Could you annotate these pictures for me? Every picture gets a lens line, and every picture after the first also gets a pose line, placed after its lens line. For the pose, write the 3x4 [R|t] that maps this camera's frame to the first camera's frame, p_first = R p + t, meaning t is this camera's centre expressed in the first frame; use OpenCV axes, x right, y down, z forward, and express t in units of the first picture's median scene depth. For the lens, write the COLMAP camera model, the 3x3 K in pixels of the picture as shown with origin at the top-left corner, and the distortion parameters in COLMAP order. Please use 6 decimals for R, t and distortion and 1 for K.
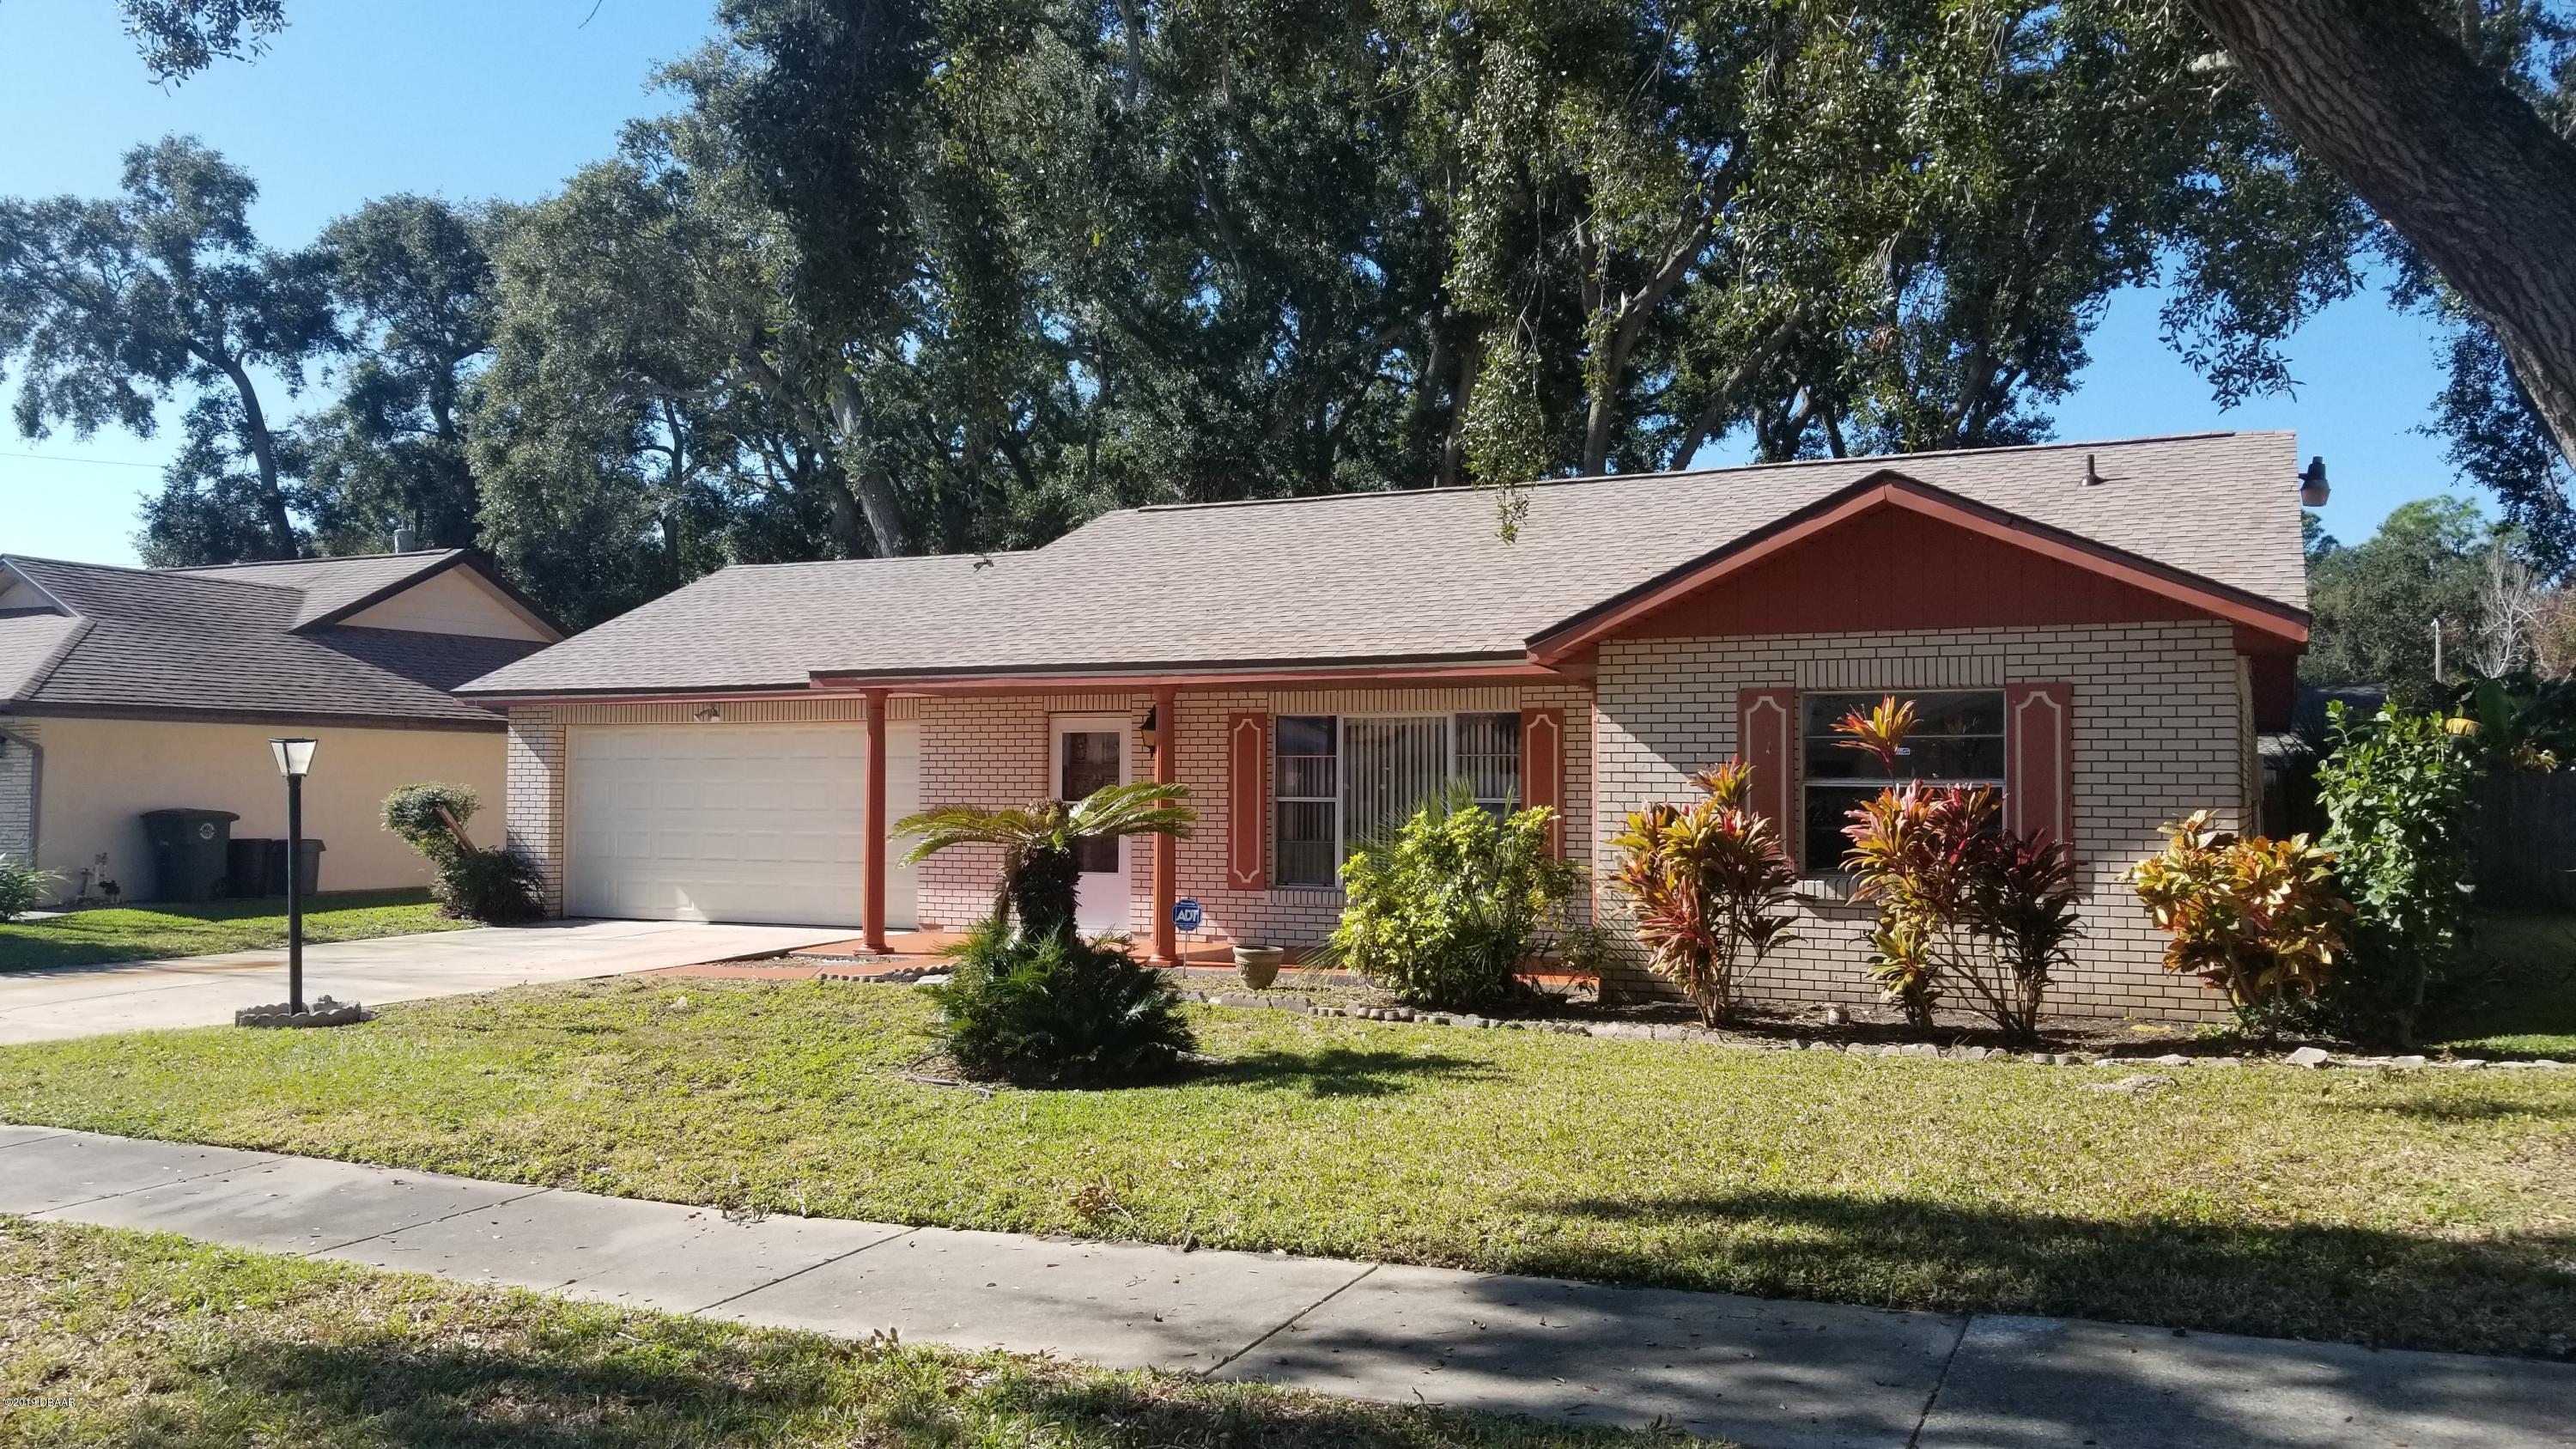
lens RADIAL K [[2037.5, 0, 1288.0], [0, 2037.5, 724.5], [0, 0, 1]] dist [0.000728, -0.000892]
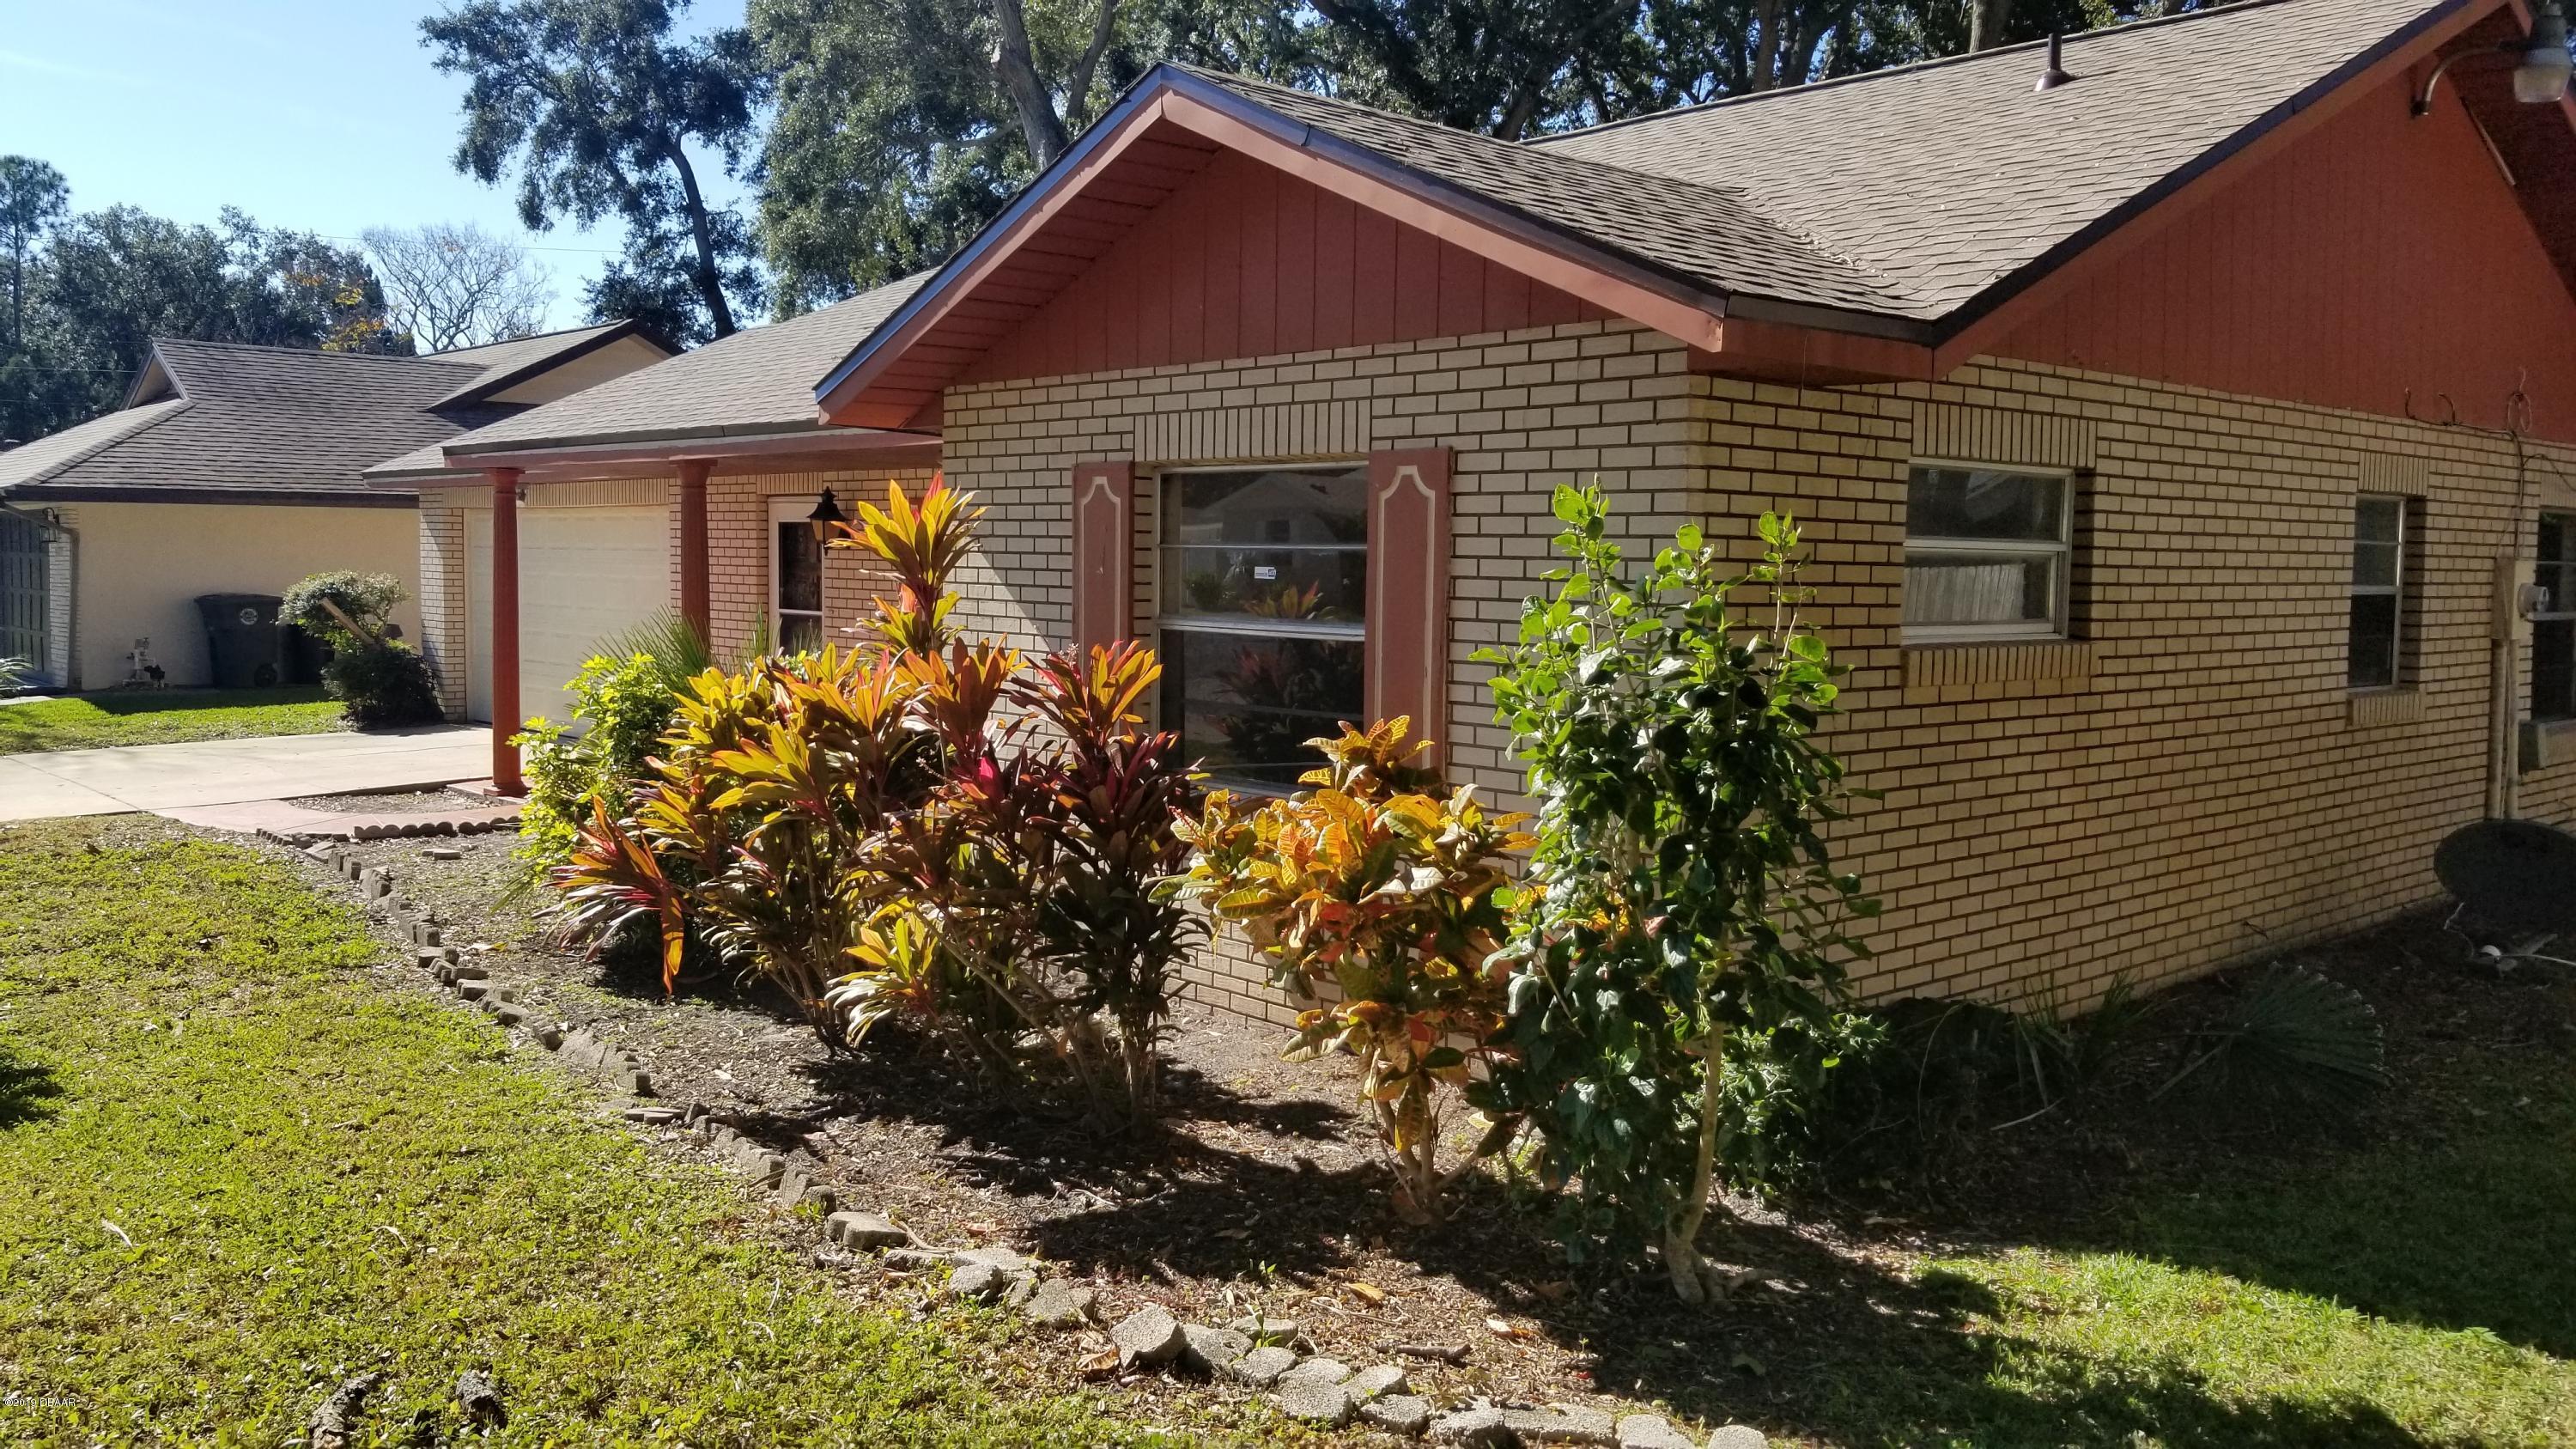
lens RADIAL K [[2037.5, 0, 1288.0], [0, 2037.5, 724.5], [0, 0, 1]] dist [0.000728, -0.000892]
pose [[0.921150, 0.040367, -0.387109, 0.339354], [0.003843, 0.993615, 0.112758, -0.005658], [0.389189, -0.105355, 0.915113, 0.303333]]
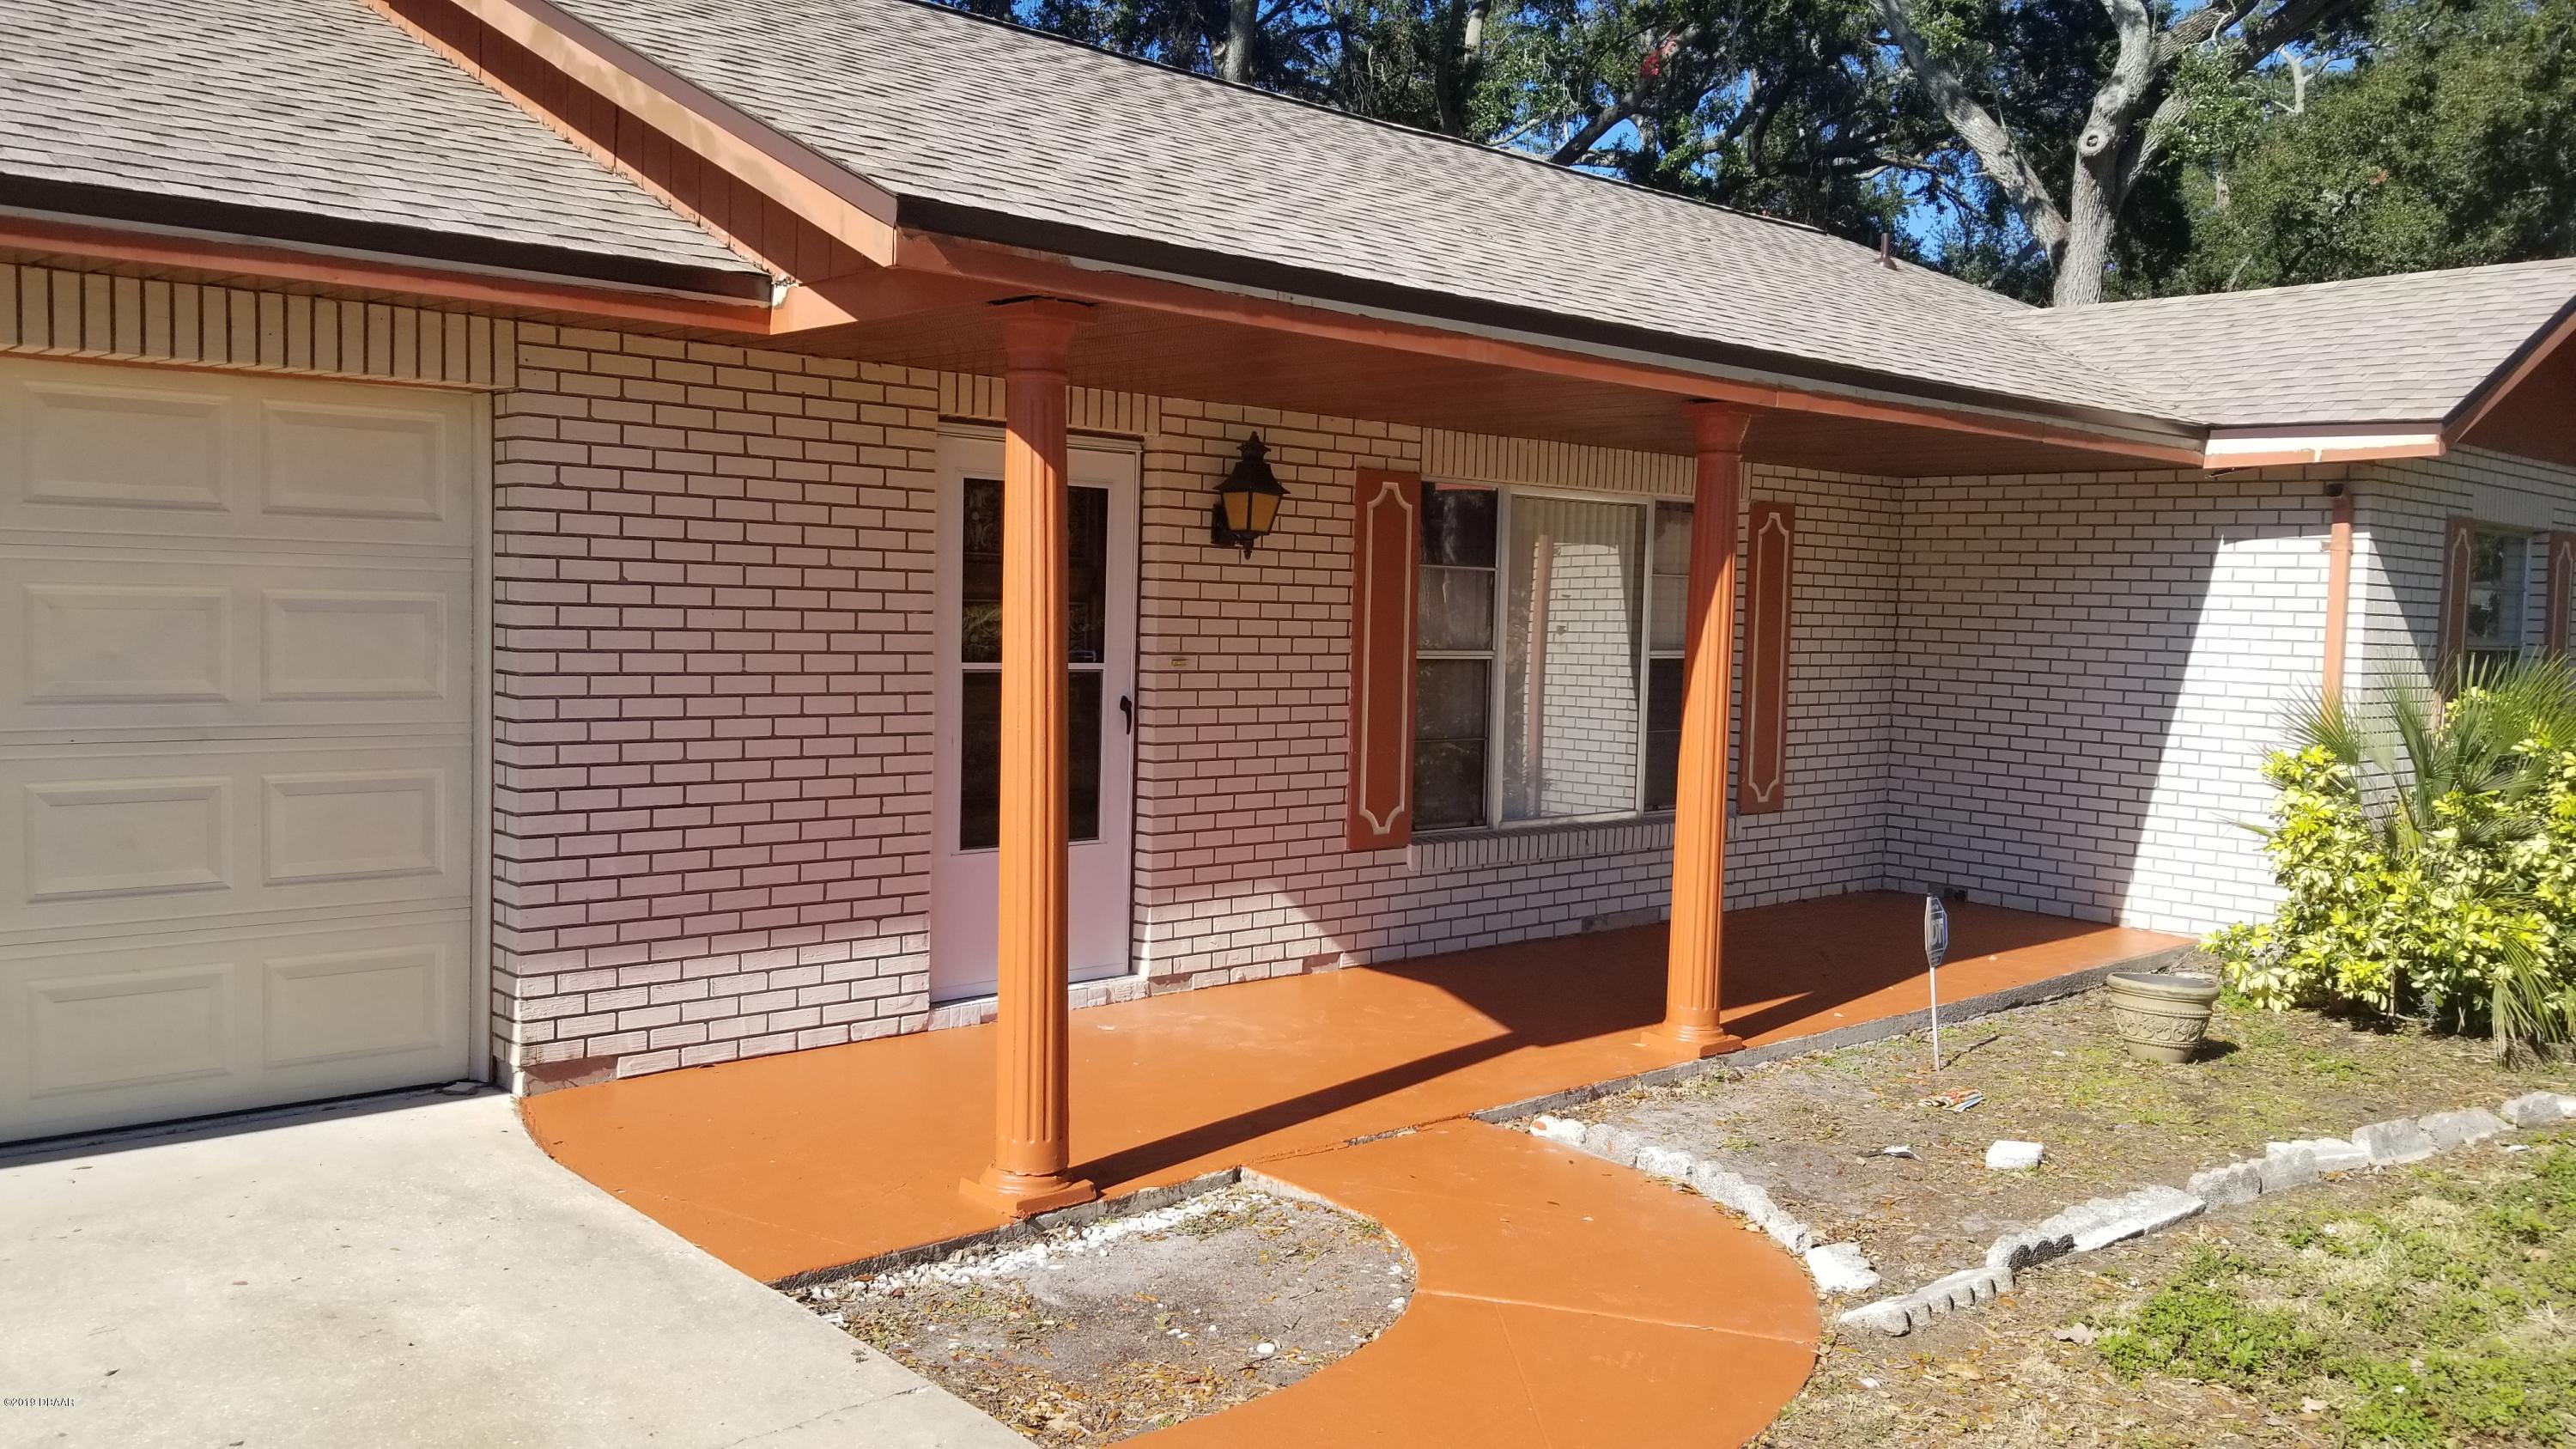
lens RADIAL K [[1972.6, 0, 1288.0], [0, 1972.6, 724.5], [0, 0, 1]] dist [0.091362, -0.160806]
pose [[0.372533, -0.054233, 0.926433, -0.382222], [-0.058097, 0.994970, 0.081607, 0.014340], [-0.926199, -0.084224, 0.367508, 0.730321]]
